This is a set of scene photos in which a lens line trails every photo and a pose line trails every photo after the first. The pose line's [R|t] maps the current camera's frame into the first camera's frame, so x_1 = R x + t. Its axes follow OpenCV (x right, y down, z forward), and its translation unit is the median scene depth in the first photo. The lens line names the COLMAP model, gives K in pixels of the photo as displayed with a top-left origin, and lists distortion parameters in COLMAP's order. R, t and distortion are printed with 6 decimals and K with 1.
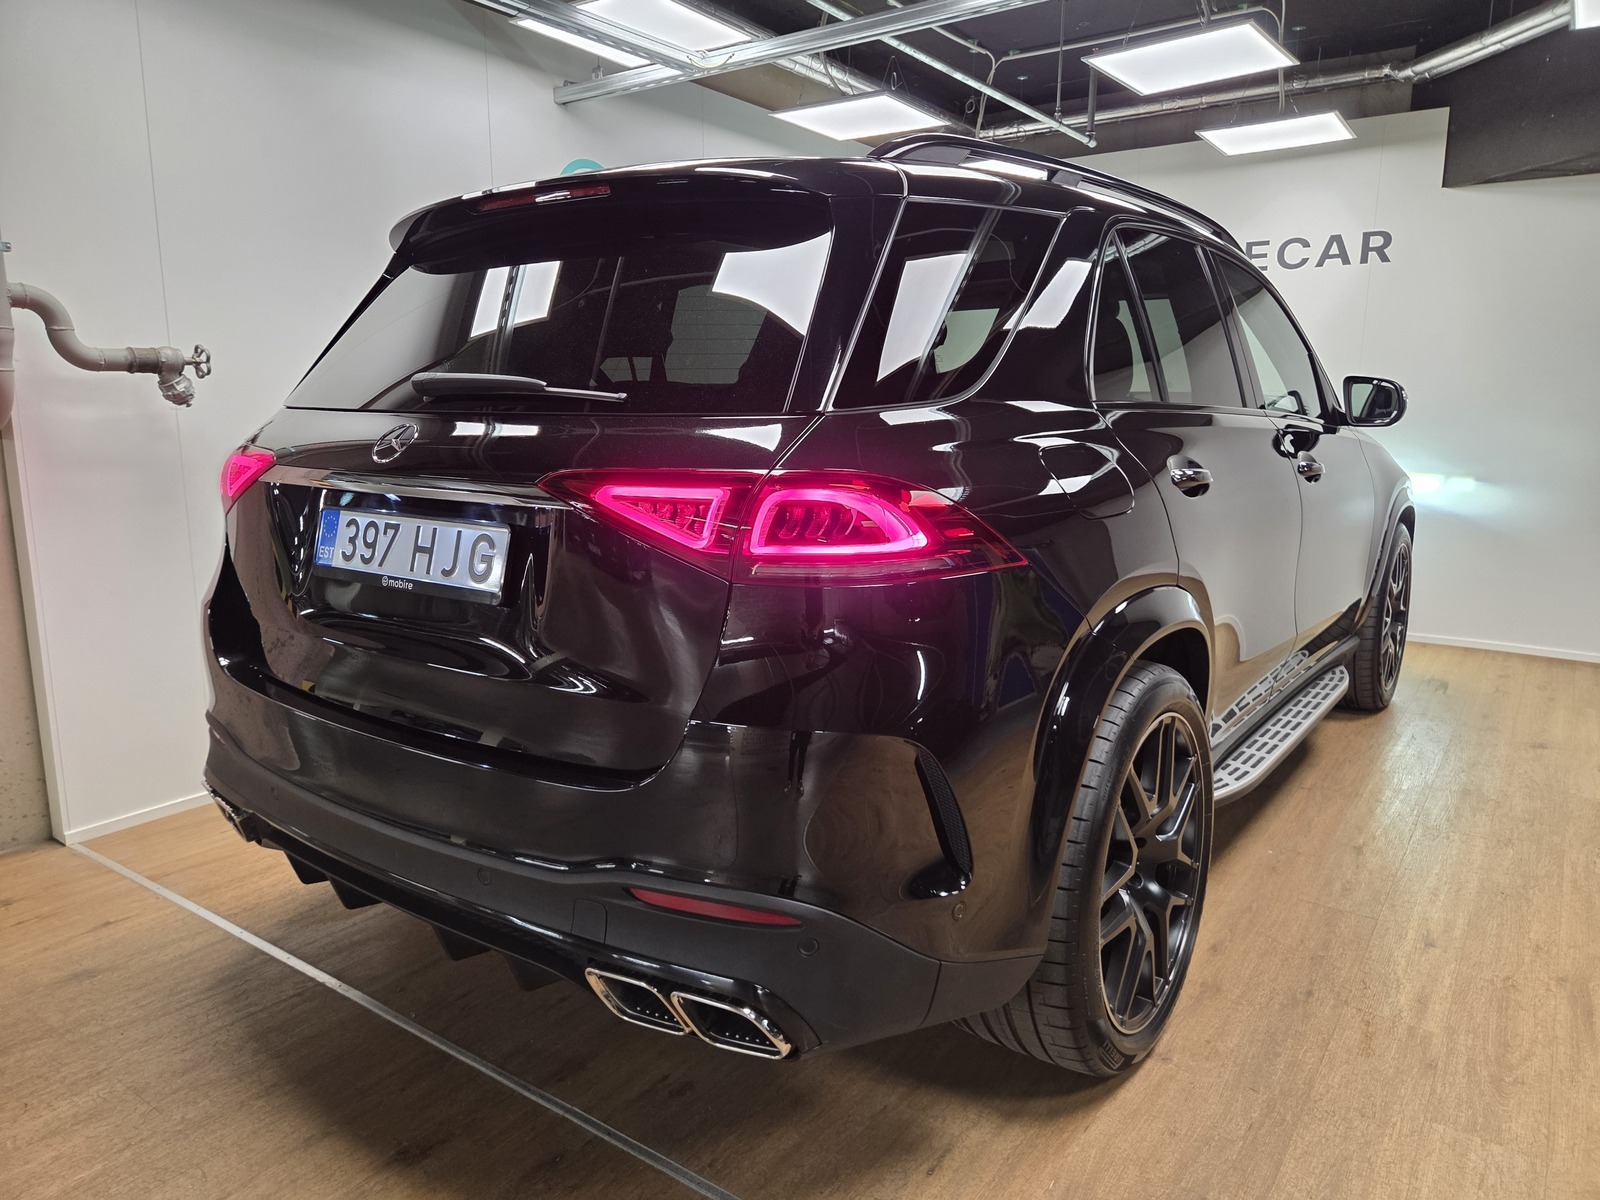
lens RADIAL K [[1076.9, 0, 779.8], [0, 1076.9, 600.8], [0, 0, 1]] dist [0.056487, -0.055256]
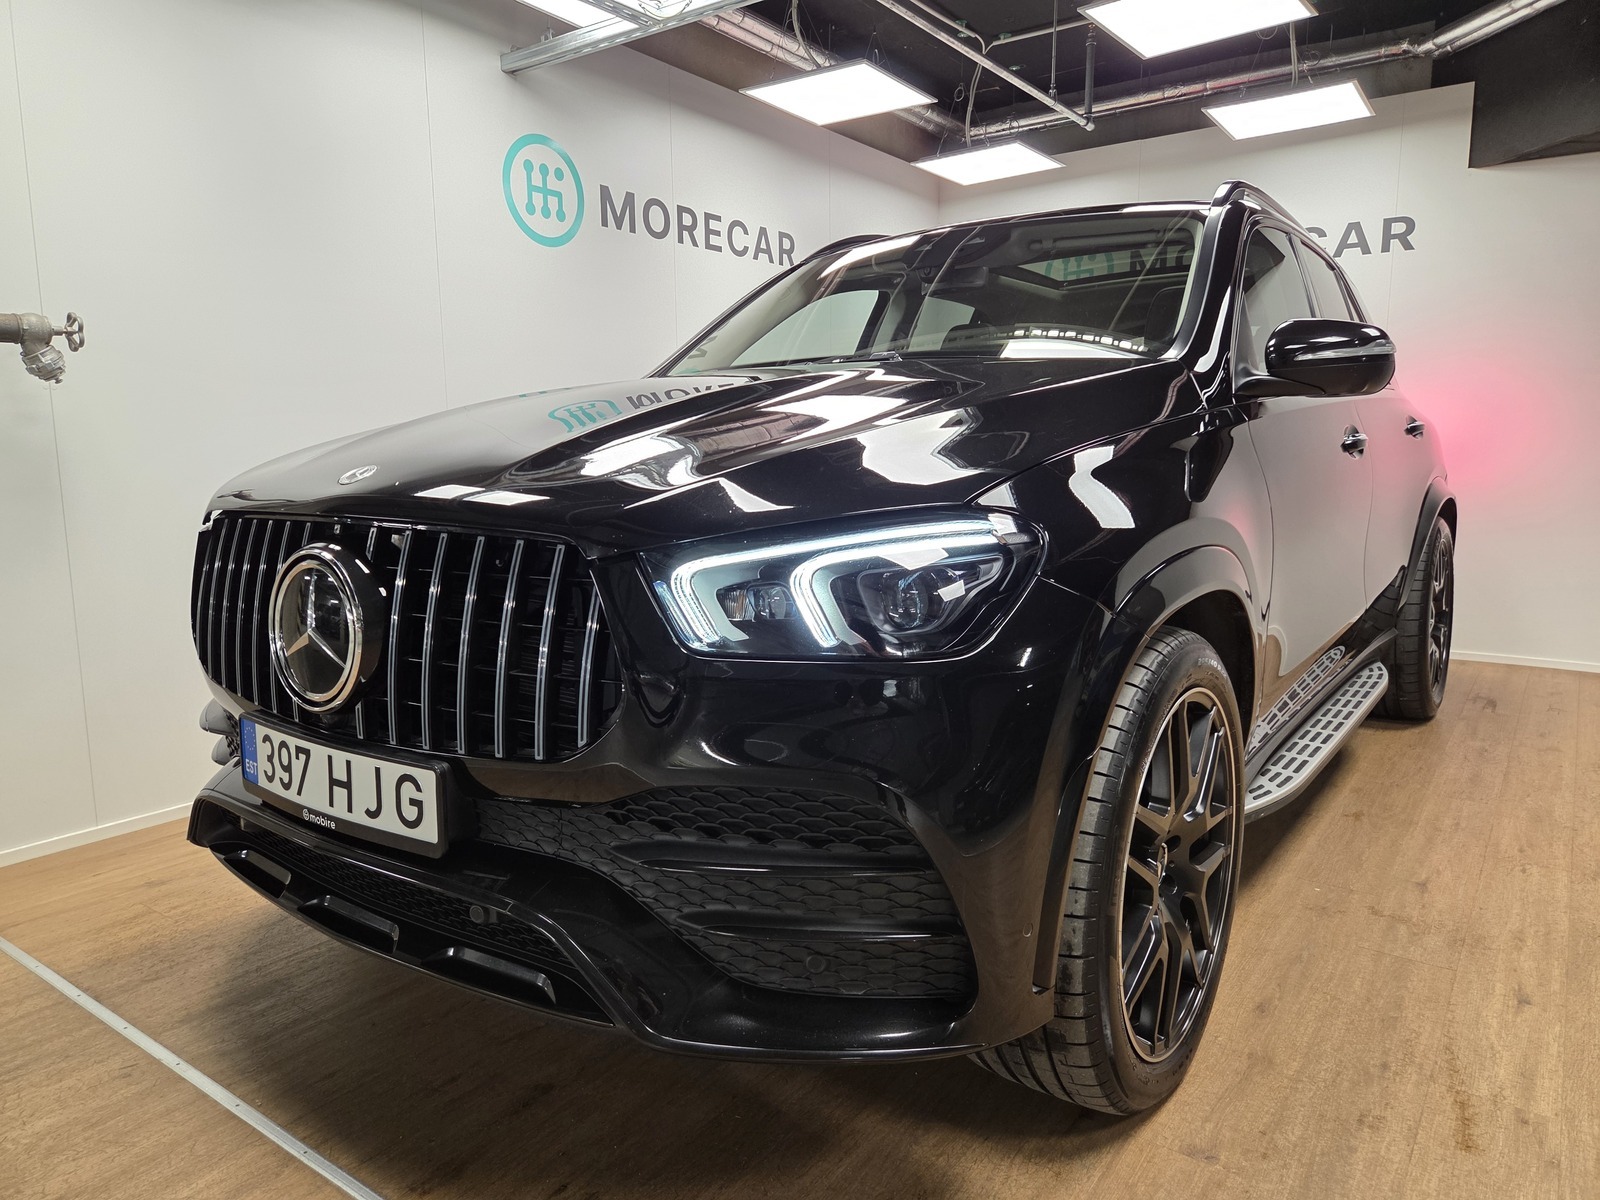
lens RADIAL K [[1074.2, 0, 775.2], [0, 1074.2, 608.3], [0, 0, 1]] dist [0.056625, -0.055039]
pose [[0.999938, -0.008436, -0.007251, 0.042891], [0.008206, 0.999478, -0.031251, 0.041274], [0.007511, 0.031189, 0.999485, 0.170306]]
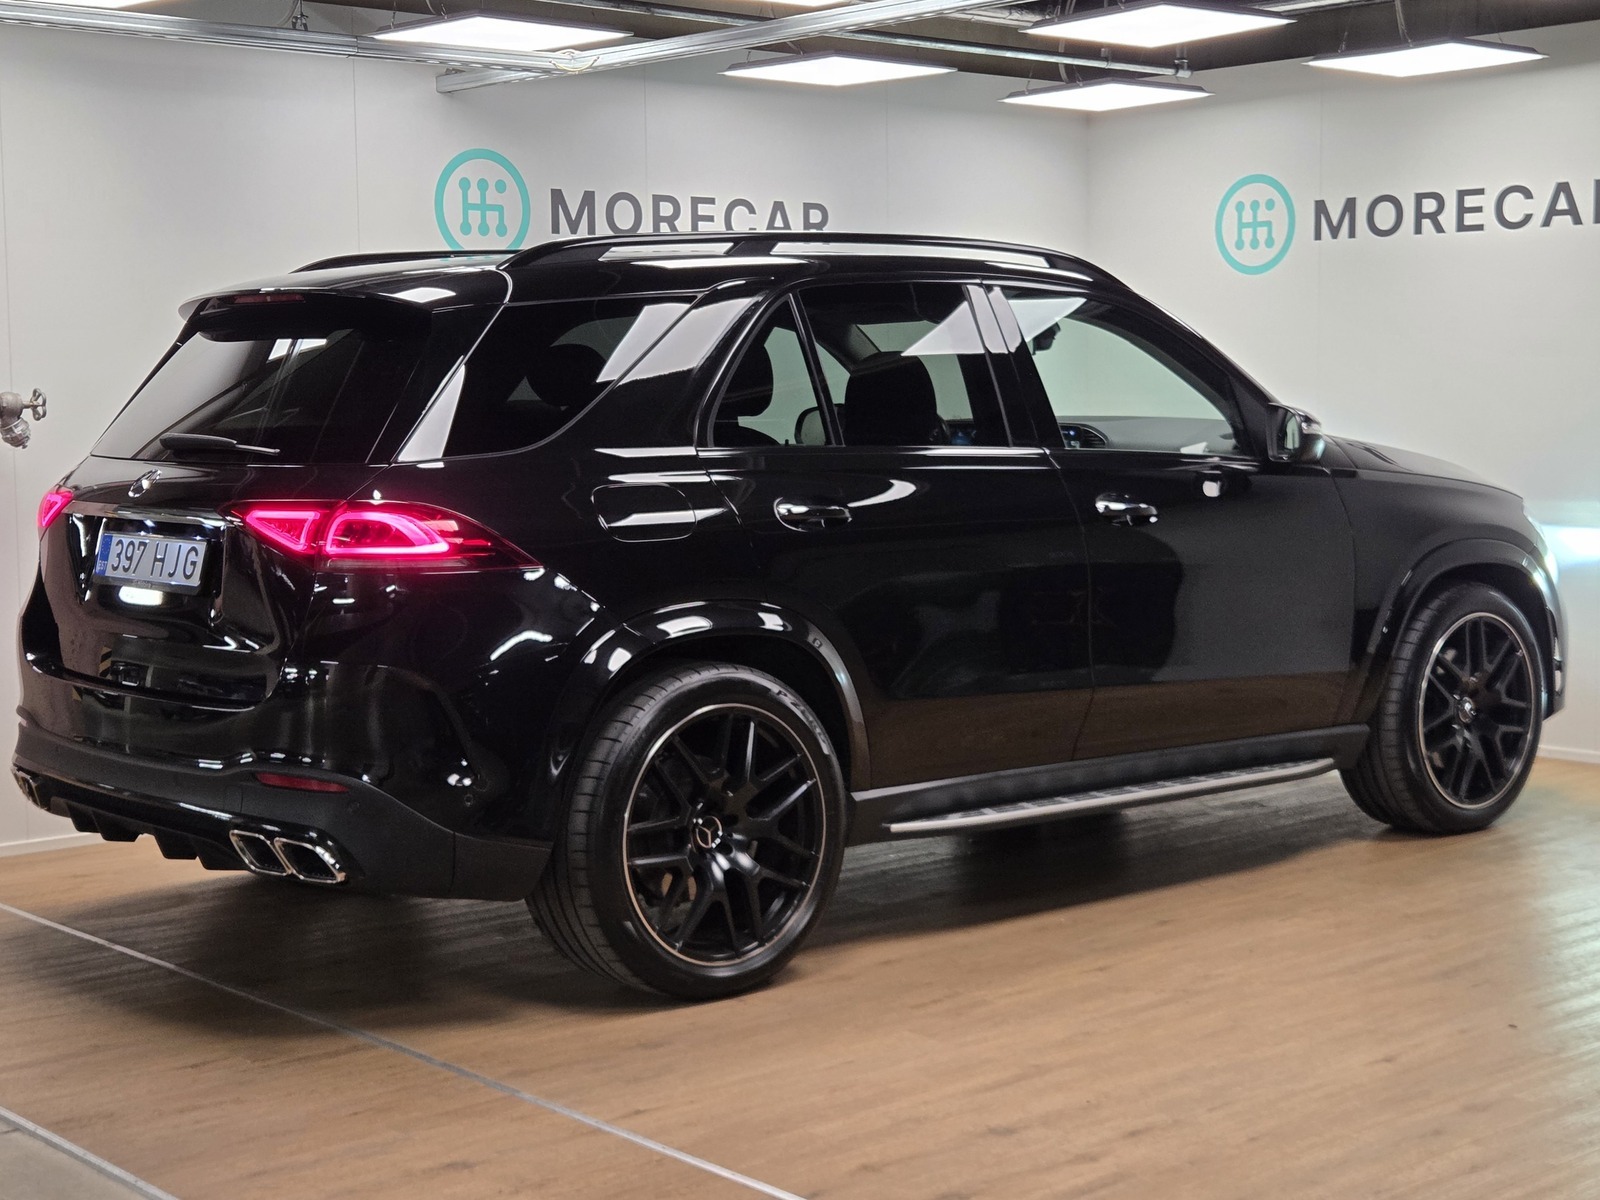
lens RADIAL K [[2535.5, 0, 800.0], [0, 2535.5, 600.0], [0, 0, 1]] dist [-0.008703, -0.010030]
pose [[0.977794, 0.008158, -0.209407, 0.823773], [-0.028004, 0.995367, -0.091982, 0.200035], [0.207687, 0.095804, 0.973493, -1.416985]]
